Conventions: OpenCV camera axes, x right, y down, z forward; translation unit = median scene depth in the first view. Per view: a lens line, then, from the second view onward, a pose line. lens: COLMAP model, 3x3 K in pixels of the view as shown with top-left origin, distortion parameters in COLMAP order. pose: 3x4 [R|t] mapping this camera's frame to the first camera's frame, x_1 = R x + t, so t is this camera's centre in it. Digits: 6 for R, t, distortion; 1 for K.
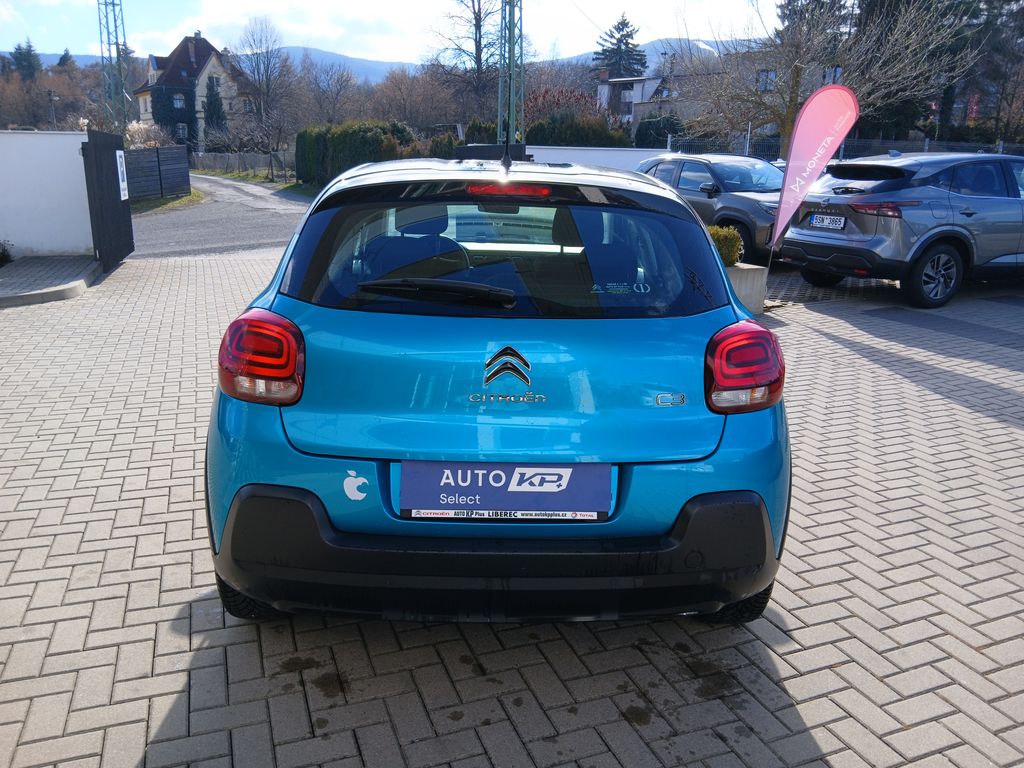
lens RADIAL K [[777.0, 0, 522.2], [0, 777.0, 385.6], [0, 0, 1]] dist [0.045625, -0.076649]
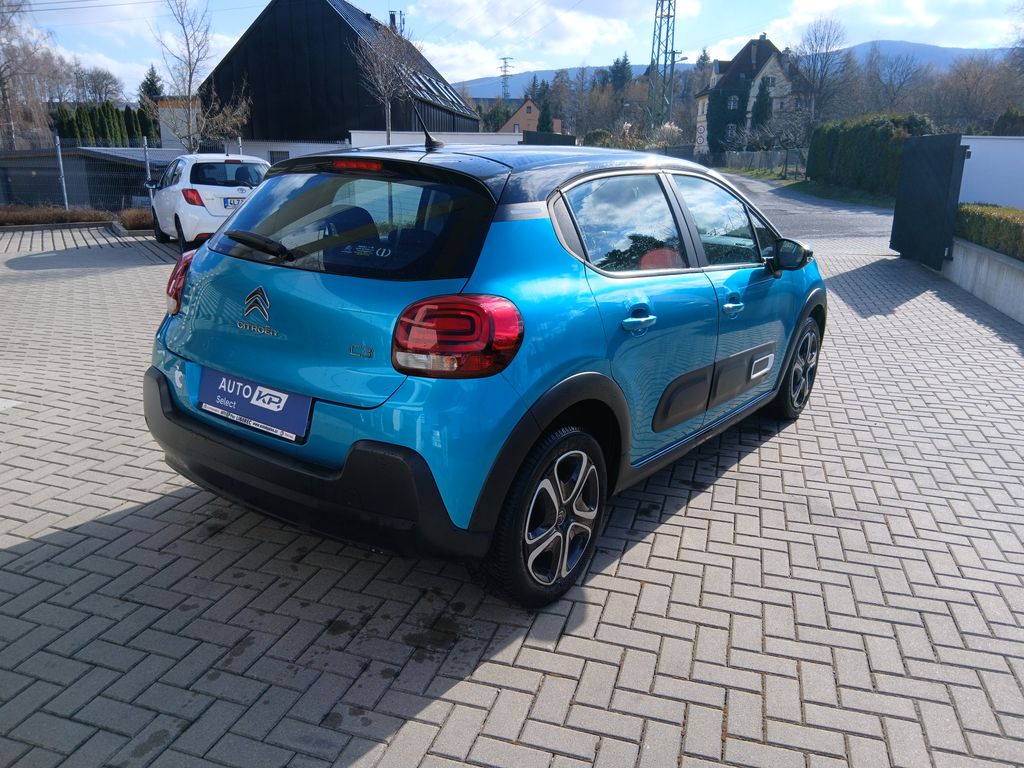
lens RADIAL K [[777.0, 0, 515.4], [0, 777.0, 384.1], [0, 0, 1]] dist [0.045625, -0.076649]
pose [[0.782586, 0.168426, -0.599326, 0.797599], [-0.168600, 0.984070, 0.056394, -0.028057], [0.599277, 0.056913, 0.798516, 0.186661]]
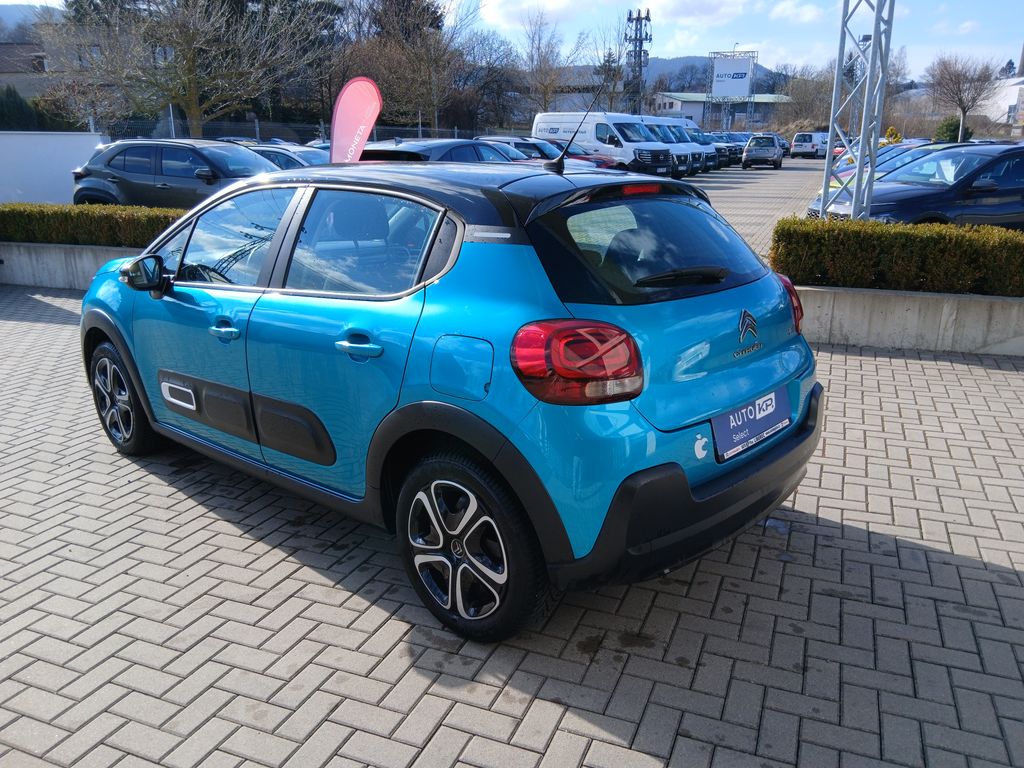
lens RADIAL K [[777.0, 0, 513.2], [0, 777.0, 379.5], [0, 0, 1]] dist [0.045625, -0.076649]
pose [[0.696957, -0.223331, 0.681450, -0.891993], [0.210402, 0.972131, 0.103405, -0.115186], [-0.685552, 0.071310, 0.724522, 0.240701]]
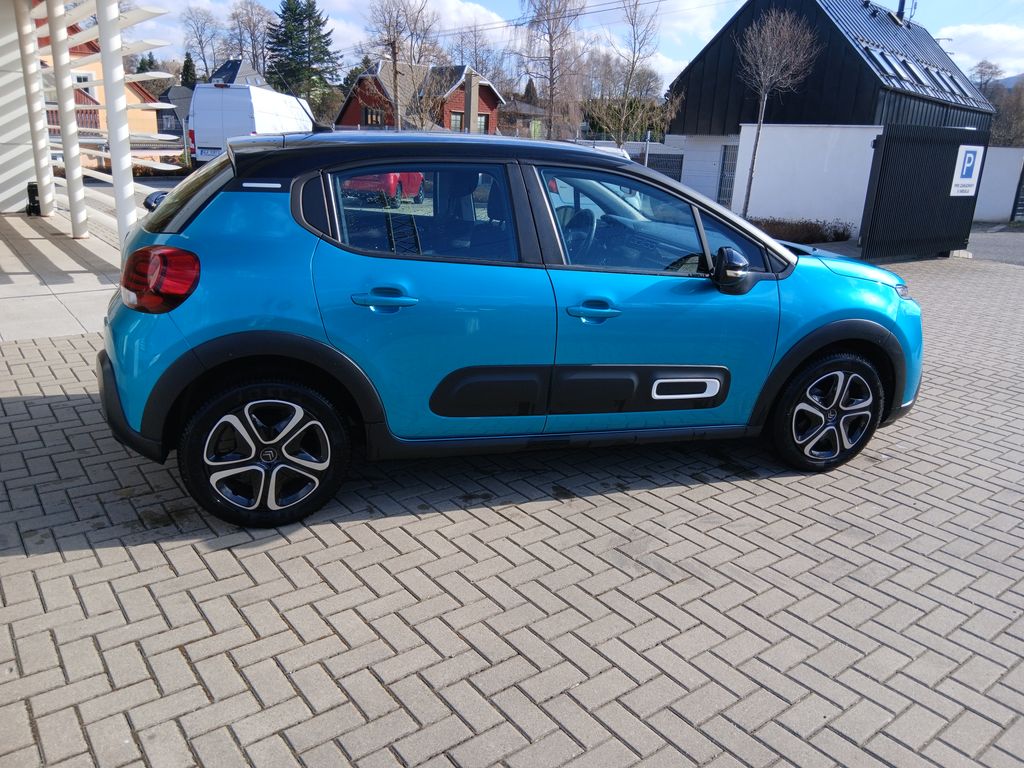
lens RADIAL K [[777.0, 0, 512.9], [0, 777.0, 378.2], [0, 0, 1]] dist [0.045625, -0.076649]
pose [[0.271753, 0.275535, -0.922080, 1.395562], [-0.286652, 0.937822, 0.195758, -0.246908], [0.918684, 0.211118, 0.333839, 0.936341]]
